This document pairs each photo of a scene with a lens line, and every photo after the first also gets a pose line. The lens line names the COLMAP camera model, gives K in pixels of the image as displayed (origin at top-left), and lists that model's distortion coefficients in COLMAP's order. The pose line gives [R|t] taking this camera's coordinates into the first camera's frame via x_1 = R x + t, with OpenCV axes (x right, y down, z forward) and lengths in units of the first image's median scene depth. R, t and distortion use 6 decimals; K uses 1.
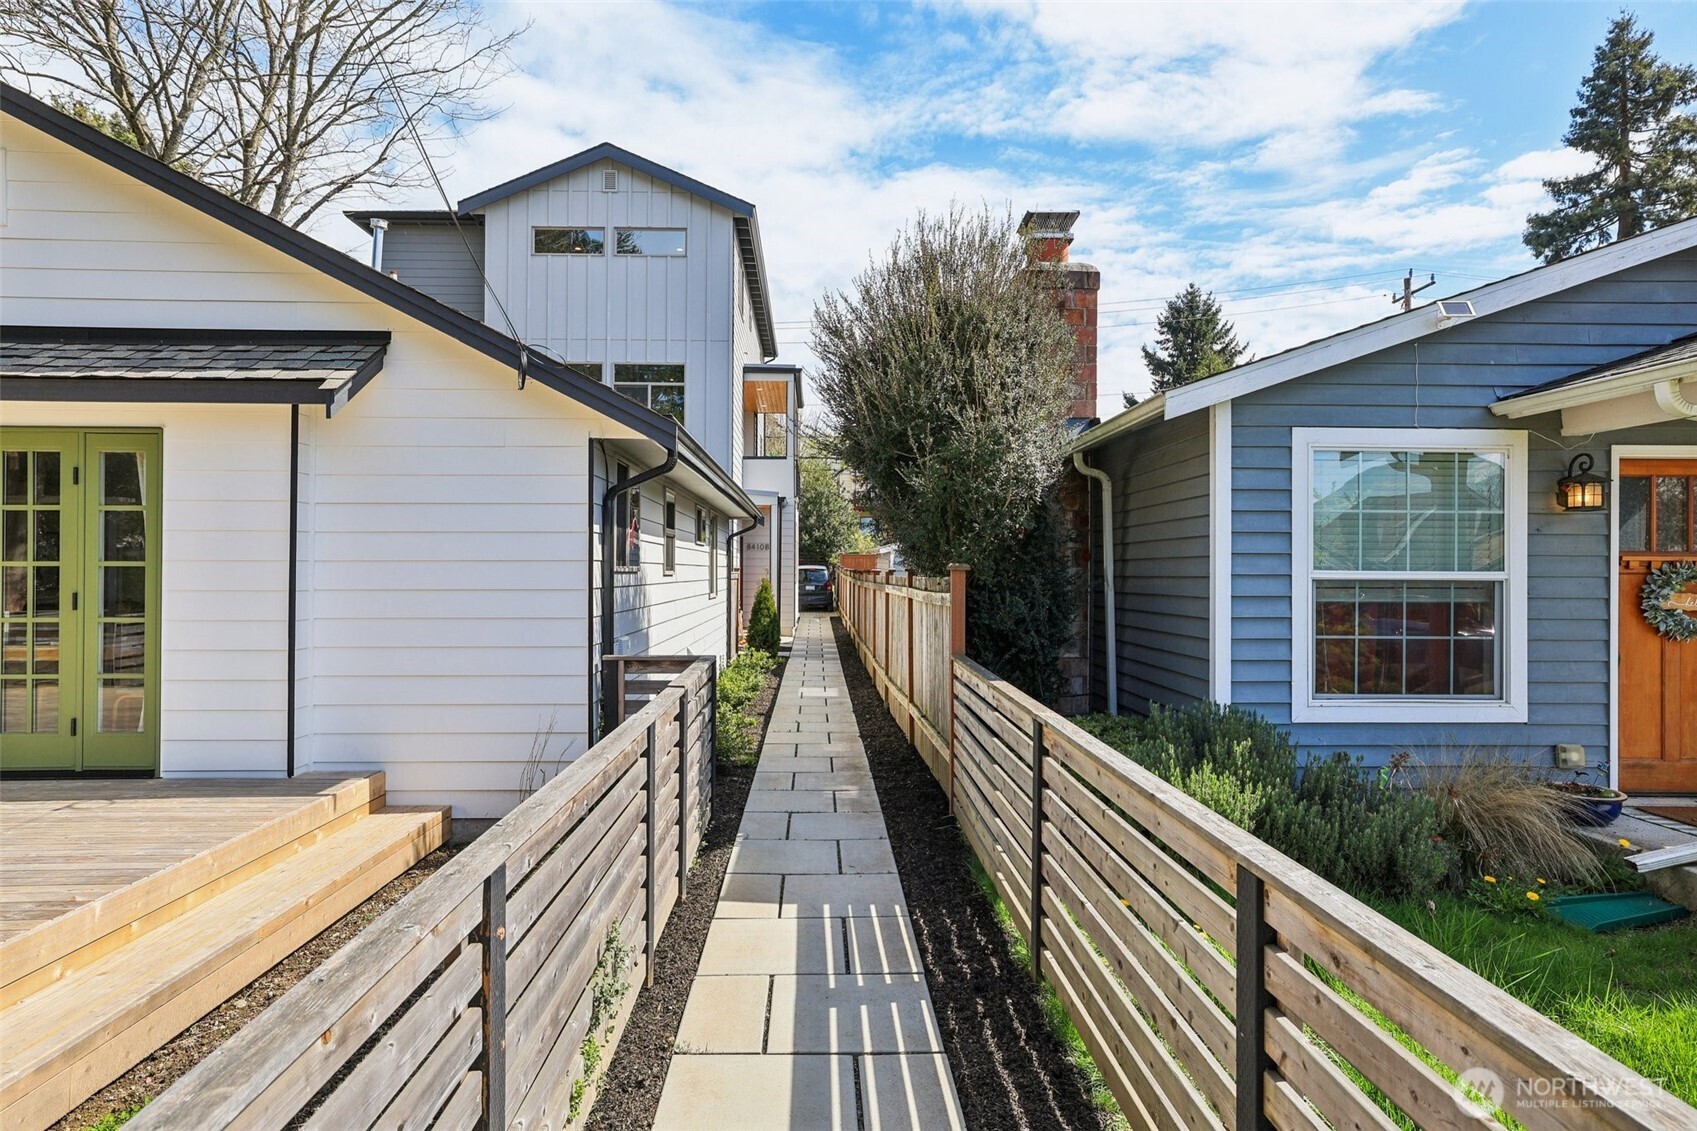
lens RADIAL K [[972.1, 0, 847.5], [0, 972.1, 568.7], [0, 0, 1]] dist [-0.000286, 0.000940]
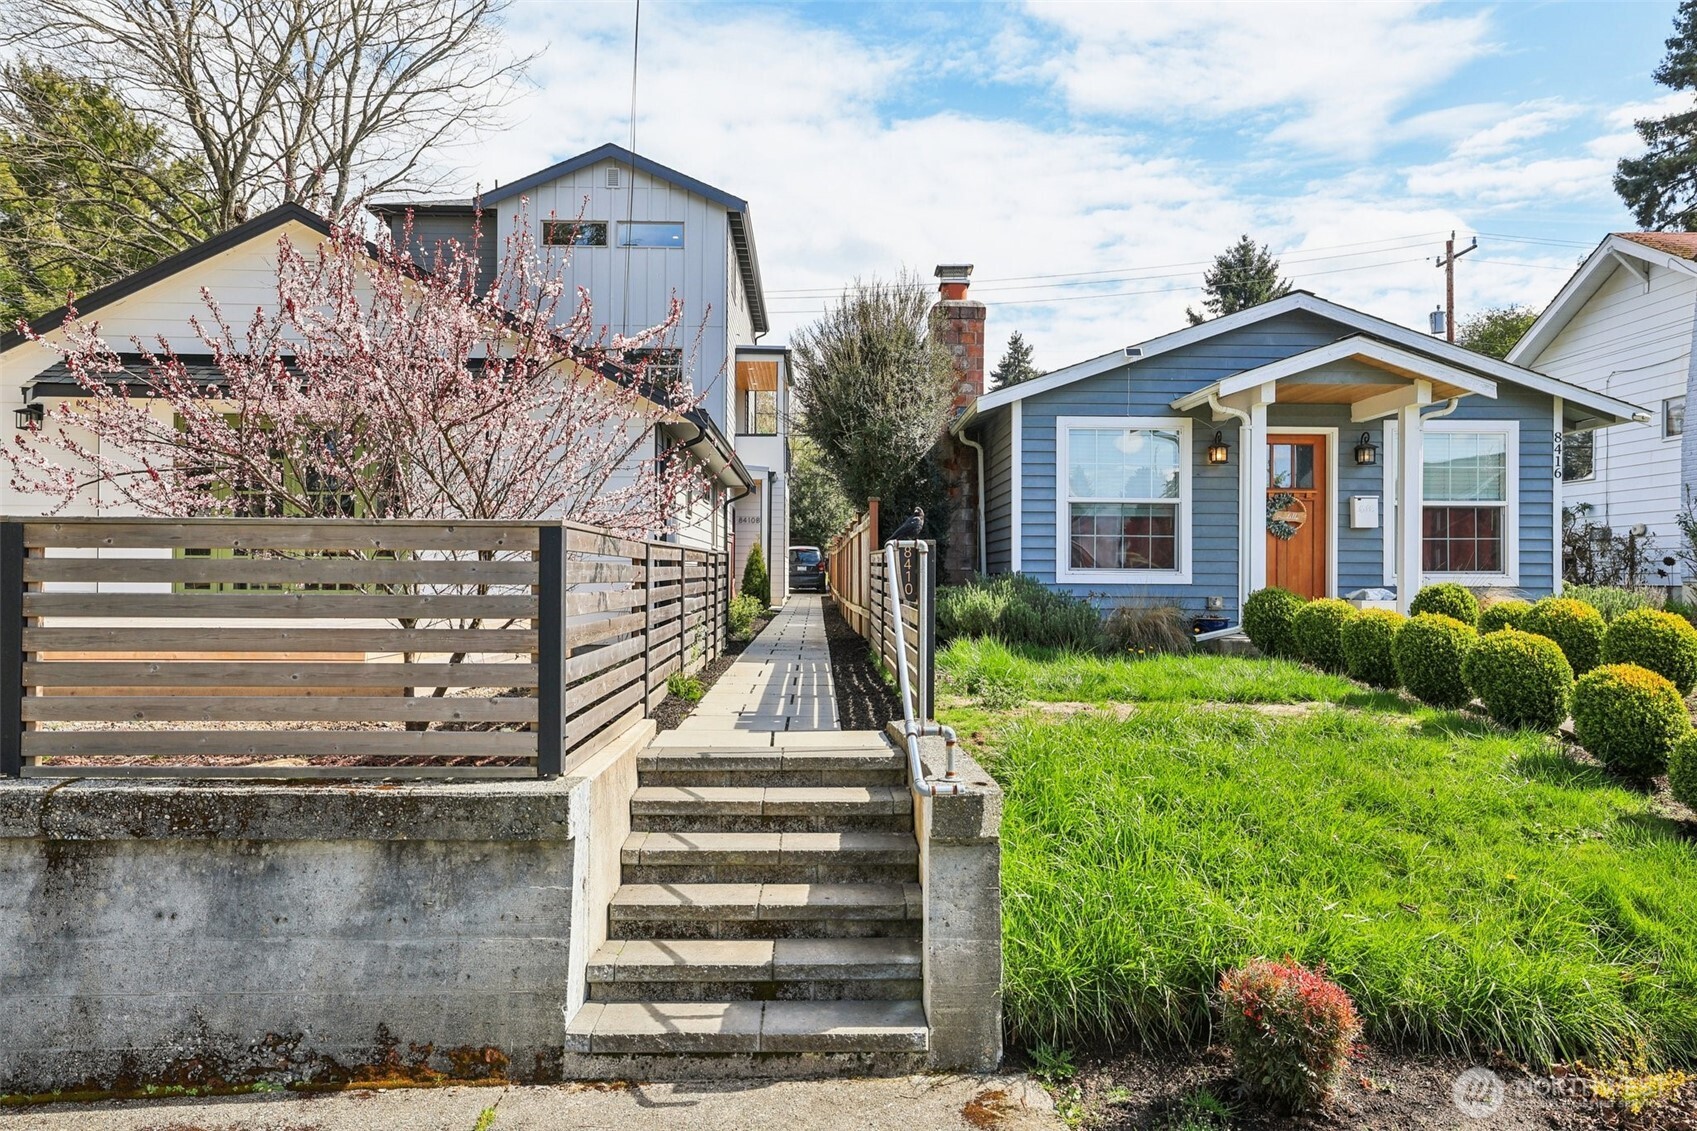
lens RADIAL K [[1179.5, 0, 850.8], [0, 1179.5, 564.9], [0, 0, 1]] dist [0.029528, 0.003506]
pose [[0.999995, 0.001049, -0.002877, 0.023031], [-0.001064, 0.999987, -0.005085, 0.035255], [0.002871, 0.005088, 0.999983, -0.296841]]
